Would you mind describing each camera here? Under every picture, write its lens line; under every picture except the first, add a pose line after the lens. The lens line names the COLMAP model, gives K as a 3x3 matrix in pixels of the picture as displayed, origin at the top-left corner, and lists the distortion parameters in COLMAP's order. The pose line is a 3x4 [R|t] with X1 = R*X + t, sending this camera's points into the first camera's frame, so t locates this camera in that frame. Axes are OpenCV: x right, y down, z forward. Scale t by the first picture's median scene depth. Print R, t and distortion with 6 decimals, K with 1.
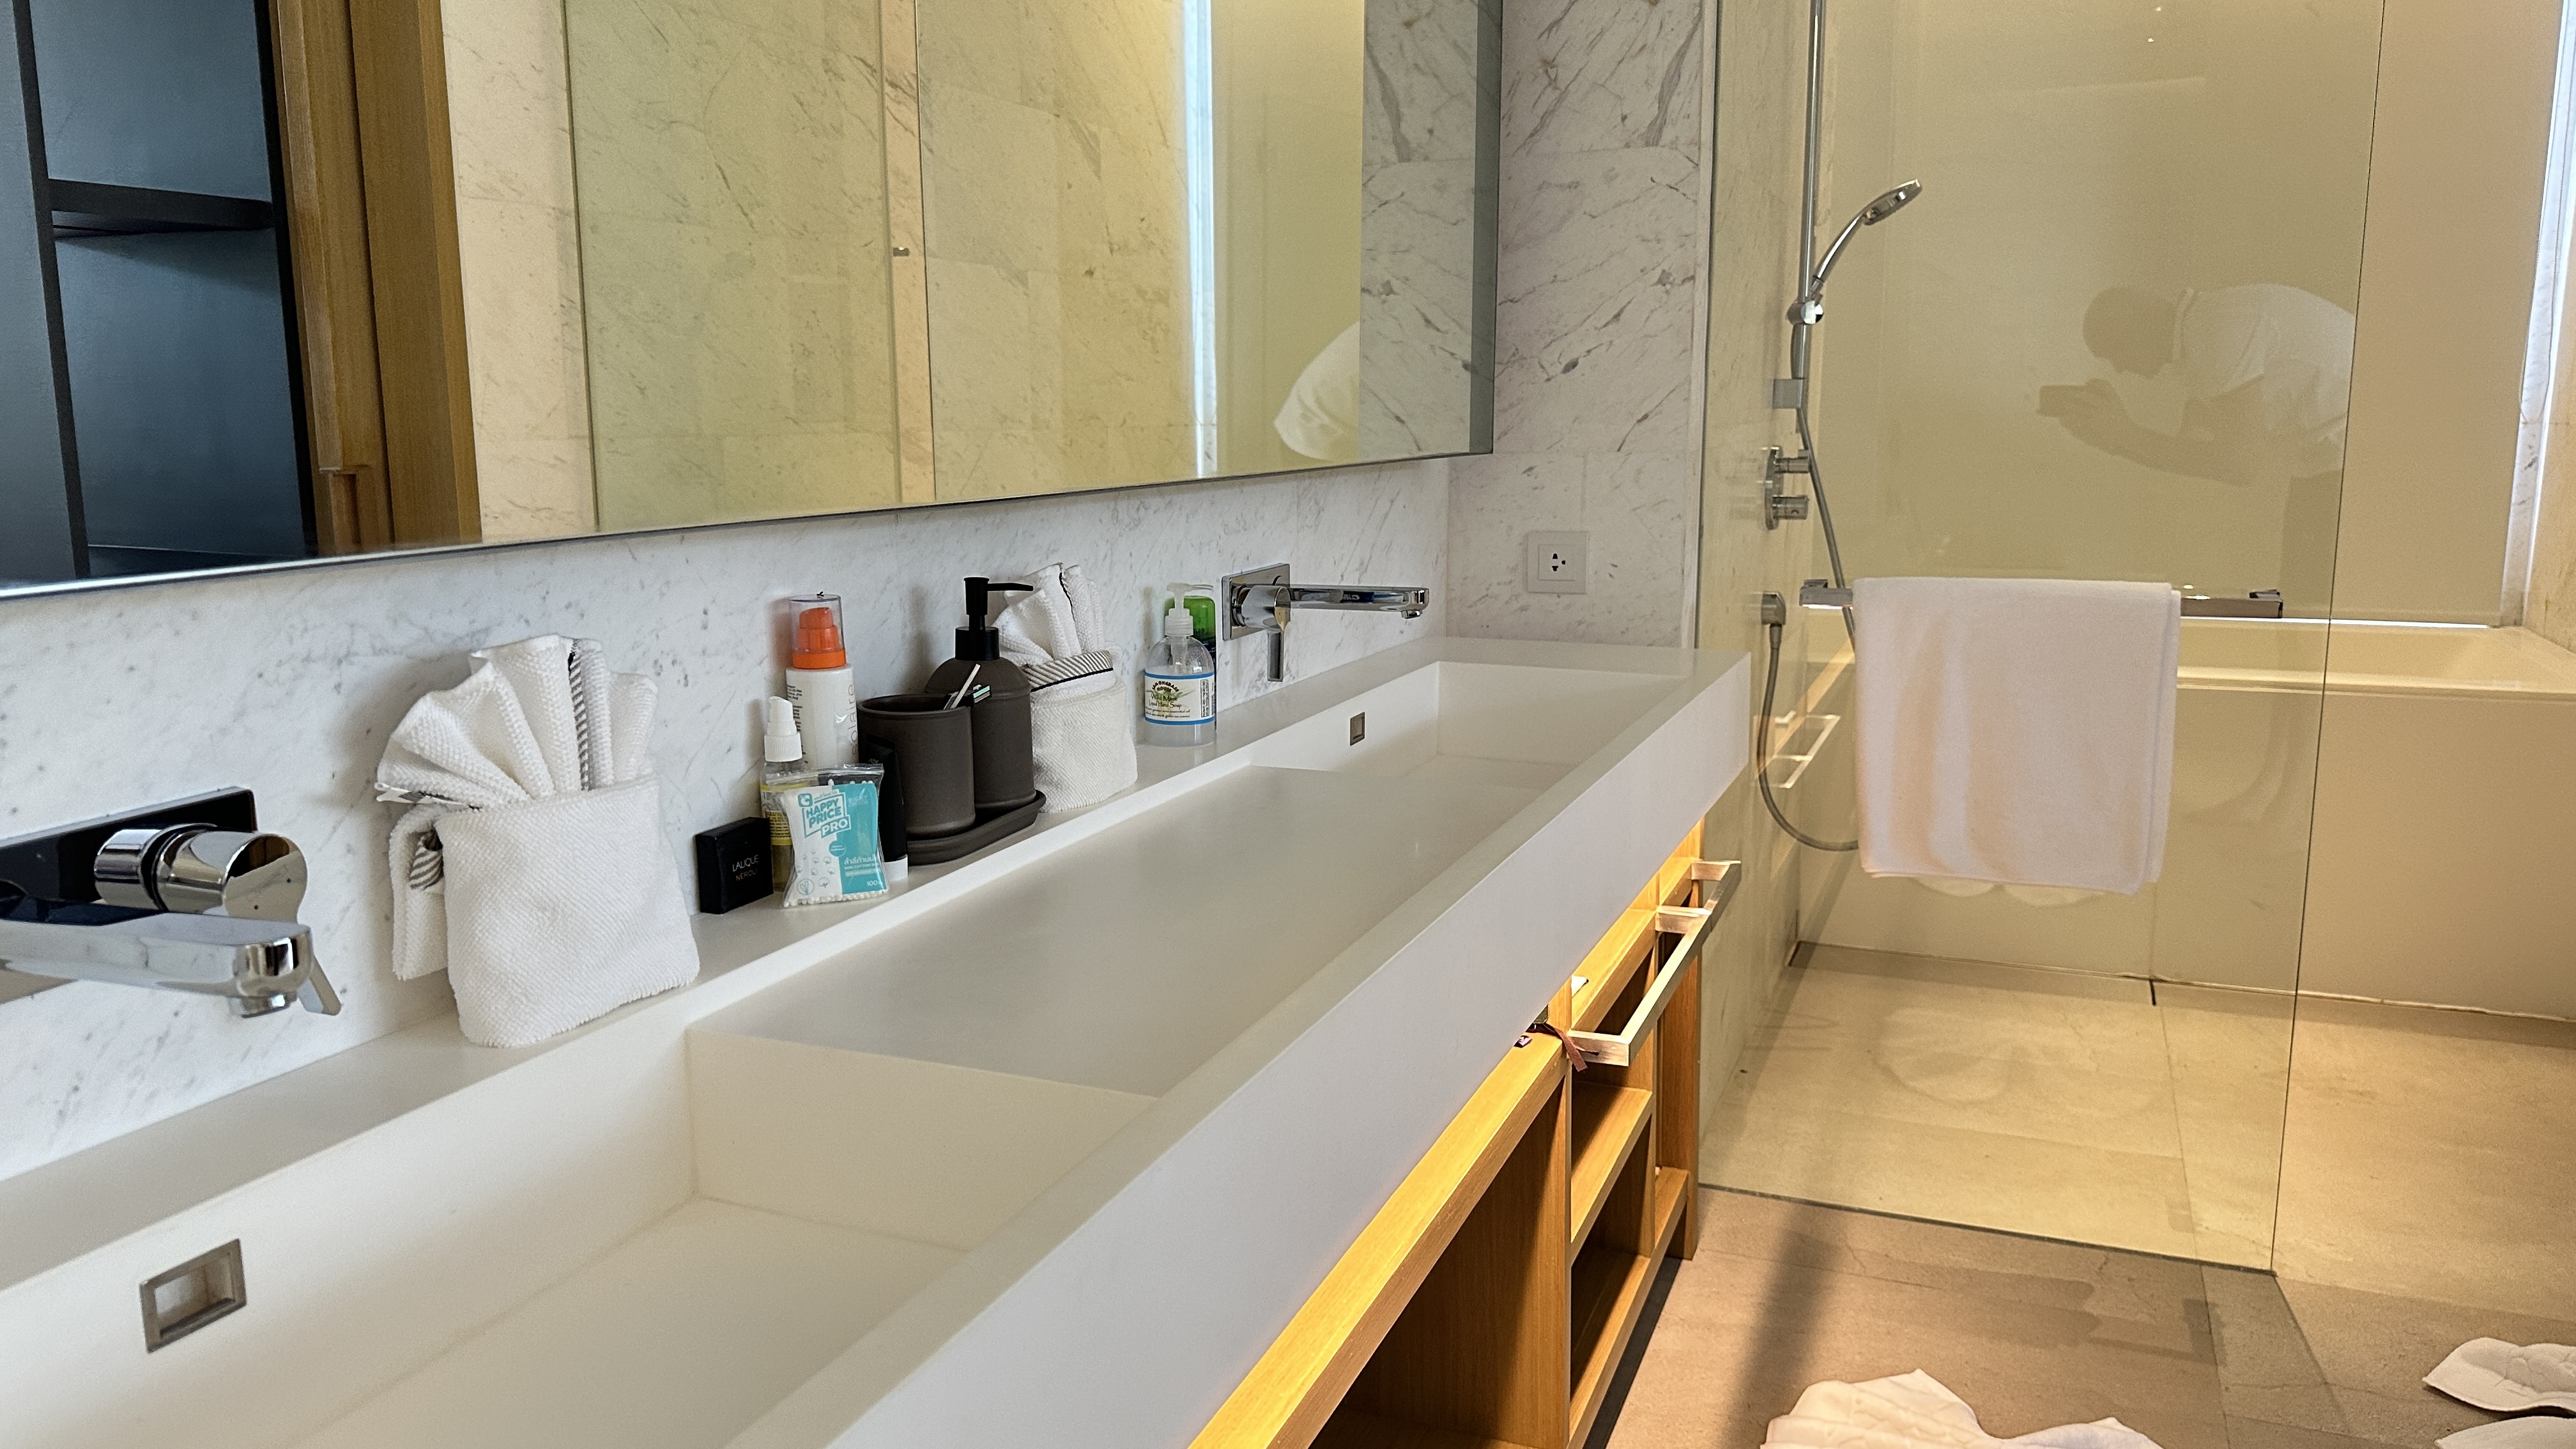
lens RADIAL K [[1813.2, 0, 1288.0], [0, 1813.2, 724.5], [0, 0, 1]] dist [0.091256, -0.159632]
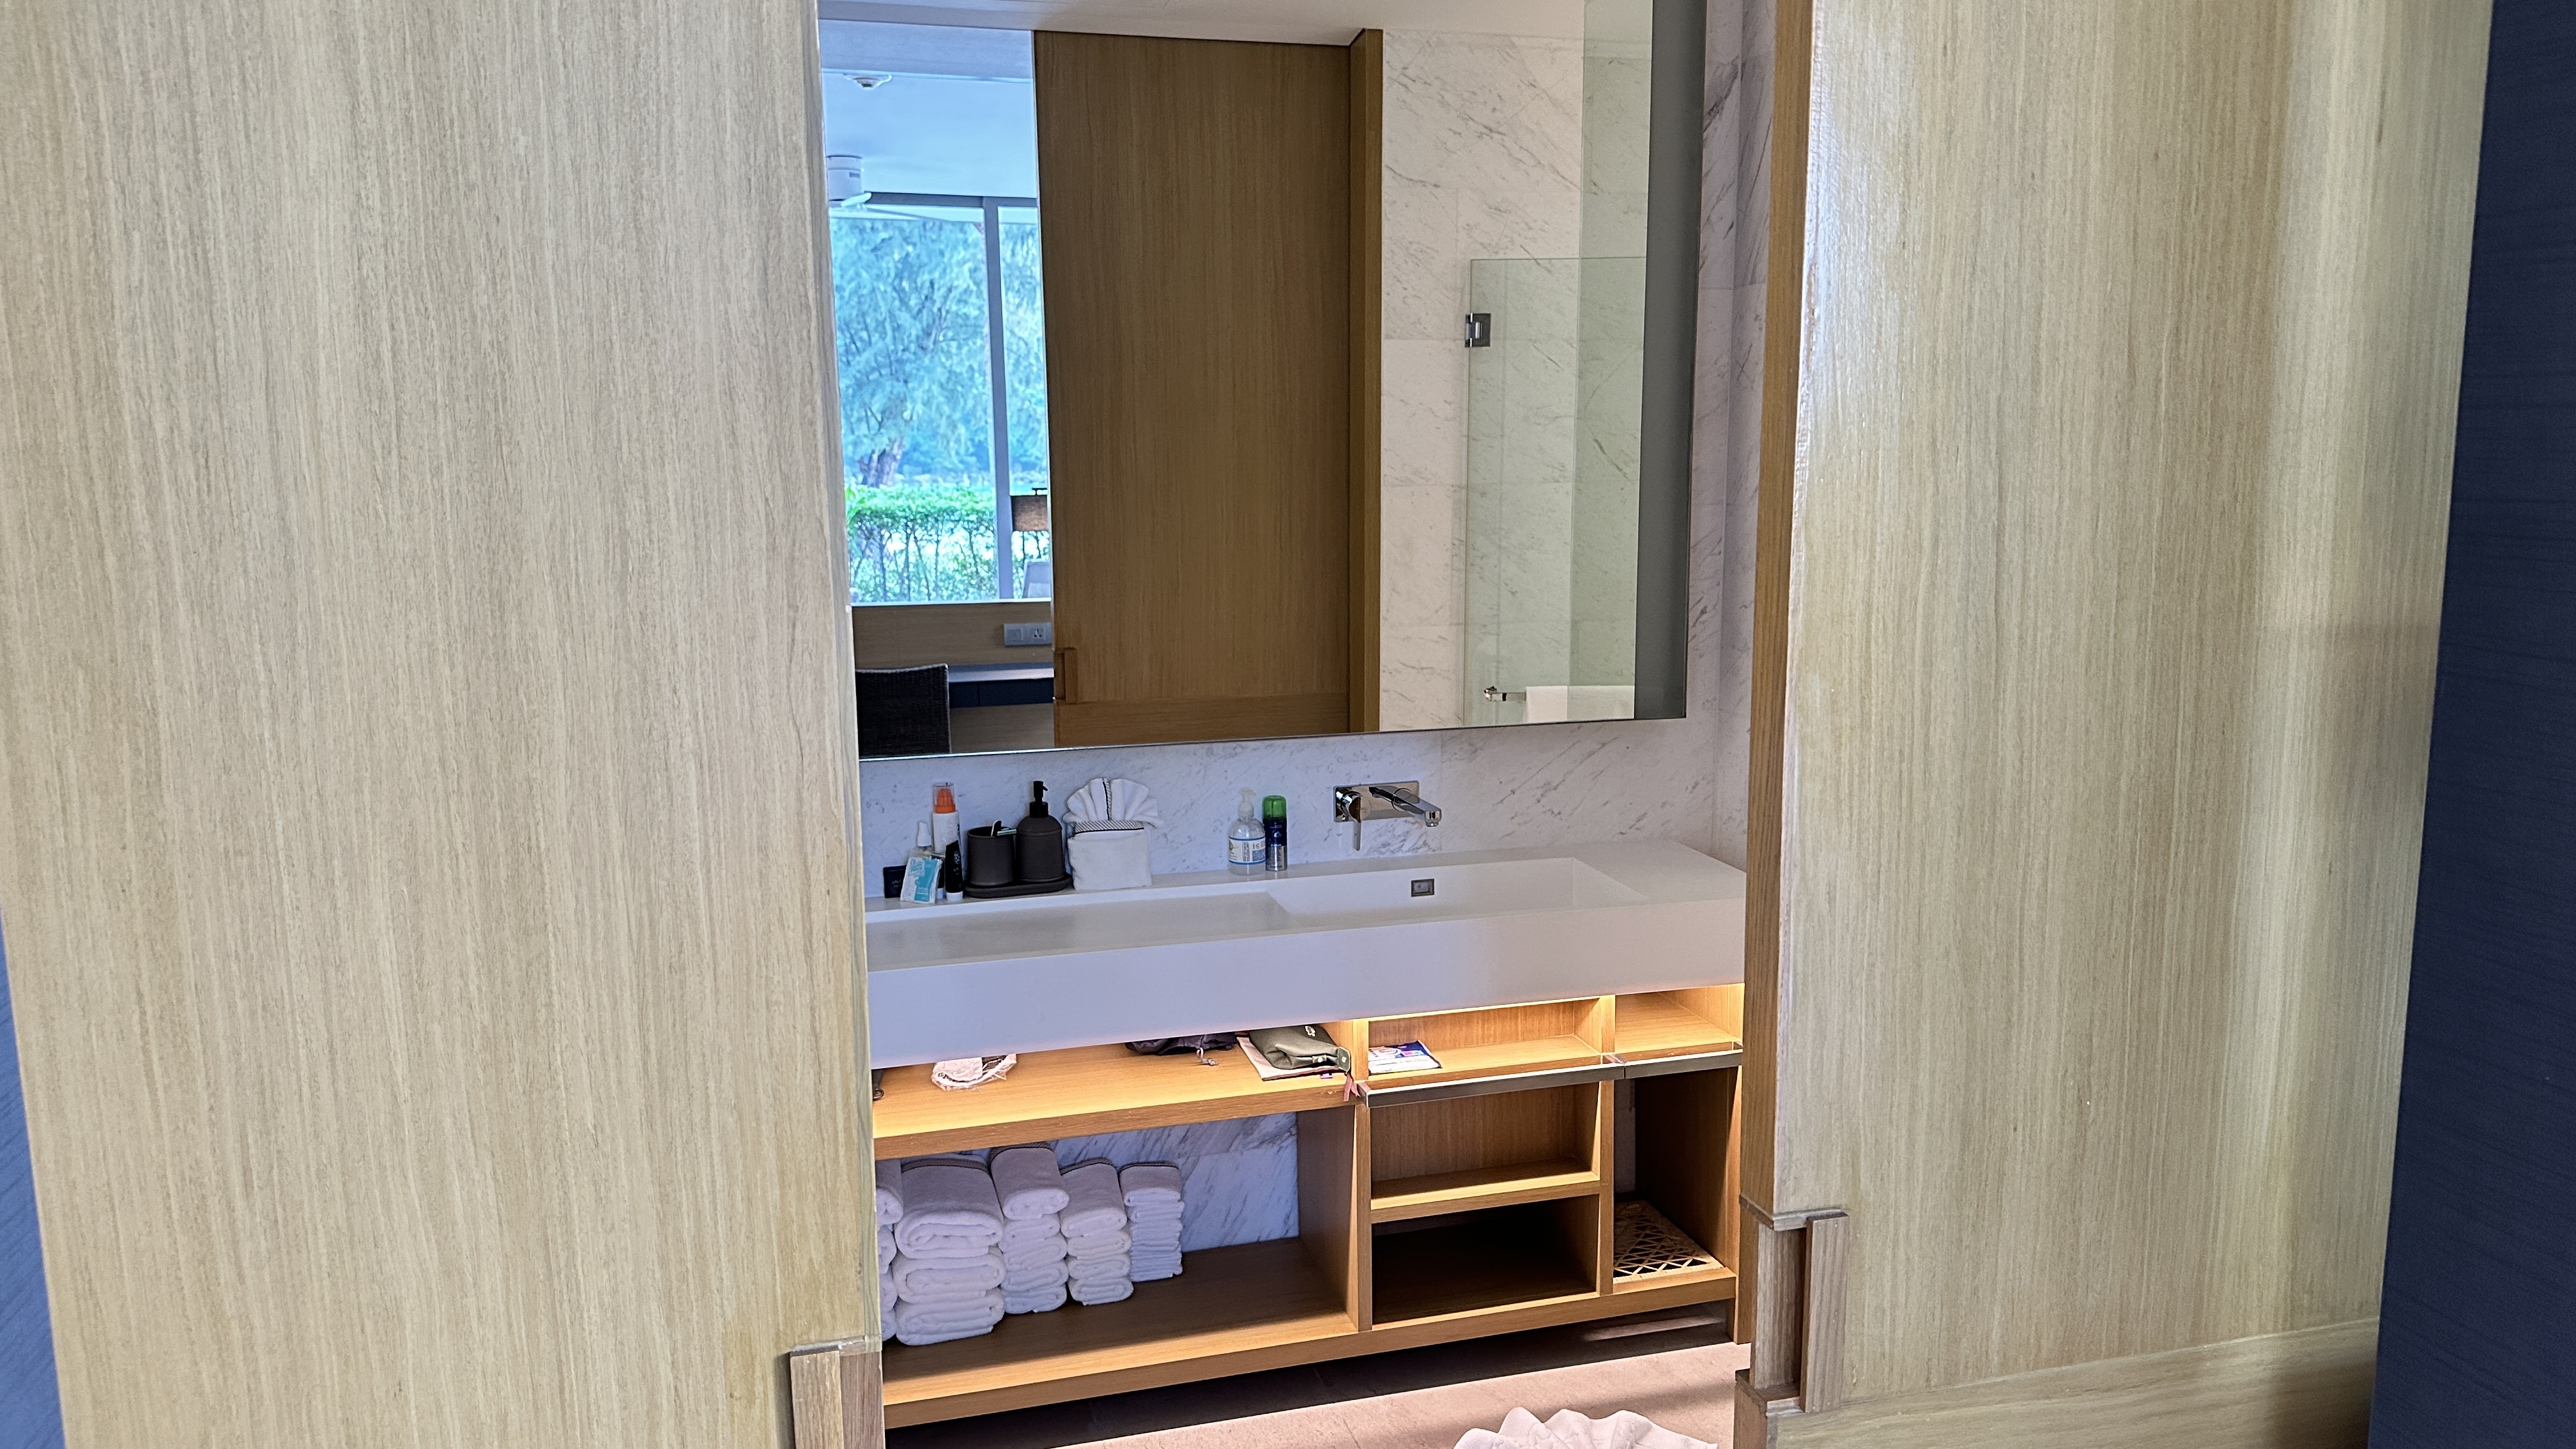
lens RADIAL K [[1813.2, 0, 1288.0], [0, 1813.2, 724.5], [0, 0, 1]] dist [0.091256, -0.159632]
pose [[0.609594, 0.118414, -0.783819, 1.005364], [-0.131824, 0.990155, 0.047063, -0.167114], [0.781676, 0.074637, 0.619203, -0.102076]]
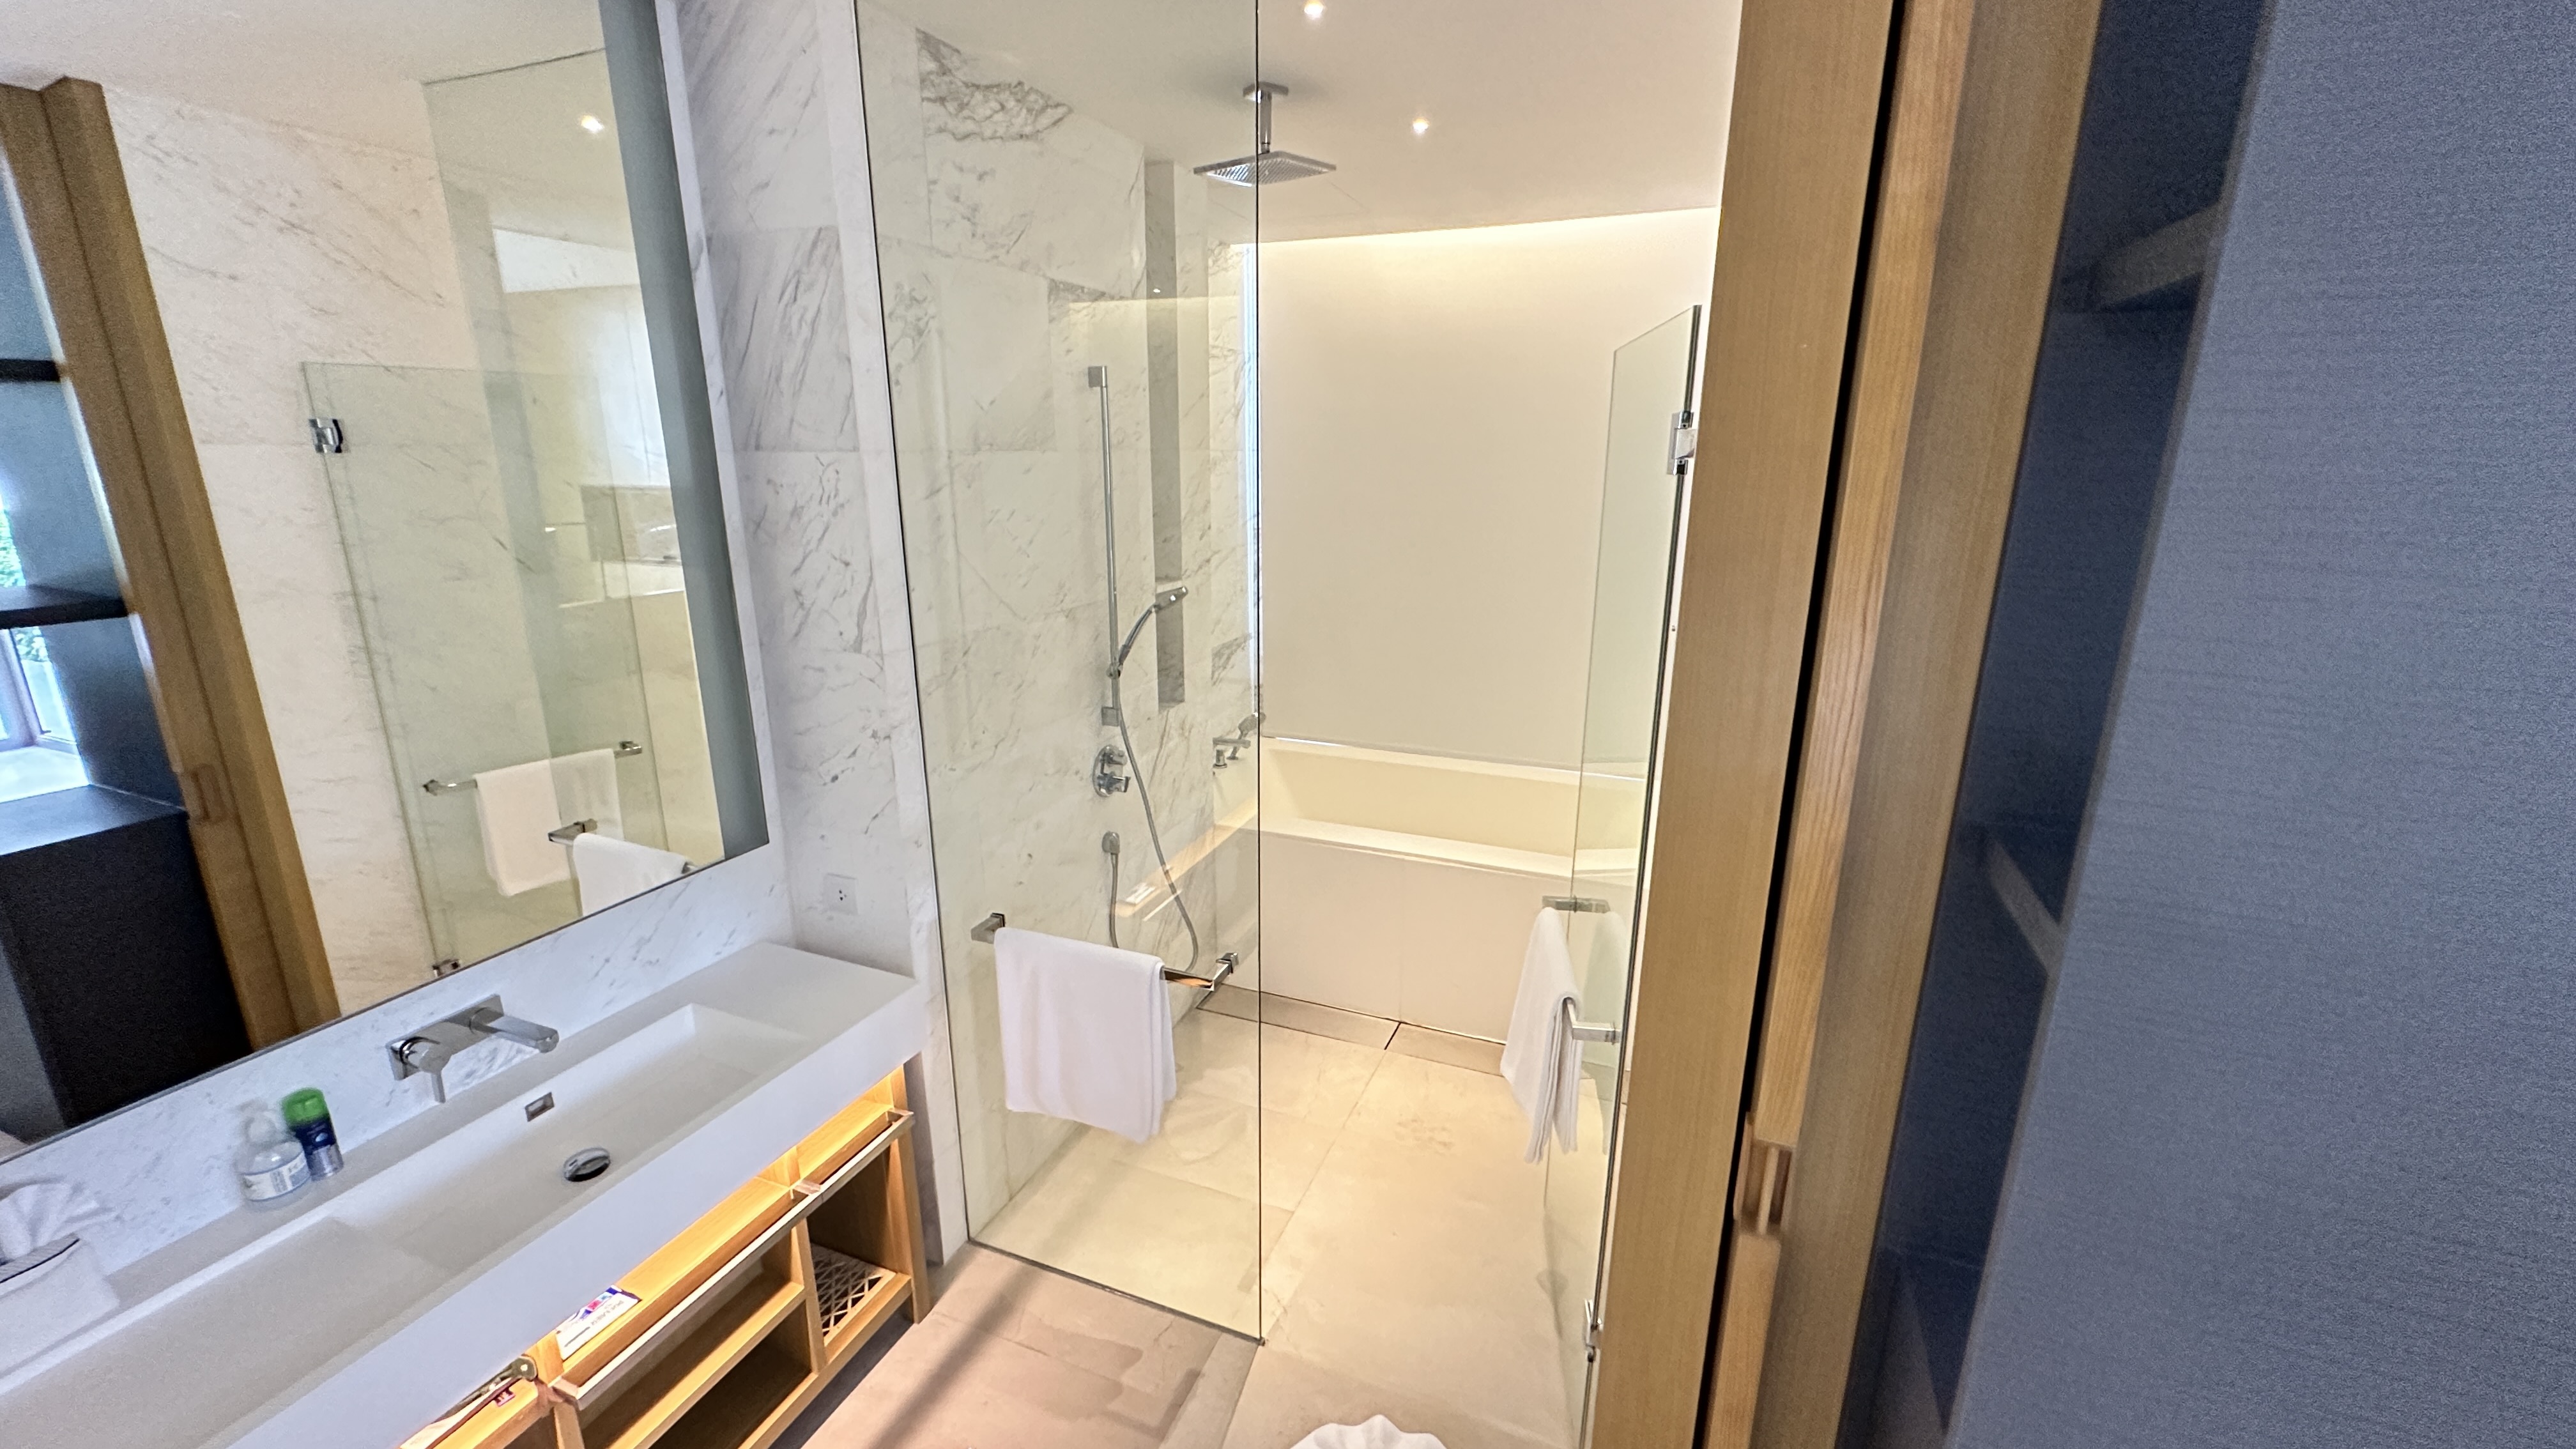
lens RADIAL K [[1028.3, 0, 1287.8], [0, 1028.3, 722.3], [0, 0, 1]] dist [-0.001883, 0.000475]
pose [[0.999958, 0.007039, 0.005821, 0.540898], [-0.007522, 0.996136, 0.087502, -0.327130], [-0.005182, -0.087542, 0.996147, 0.129485]]
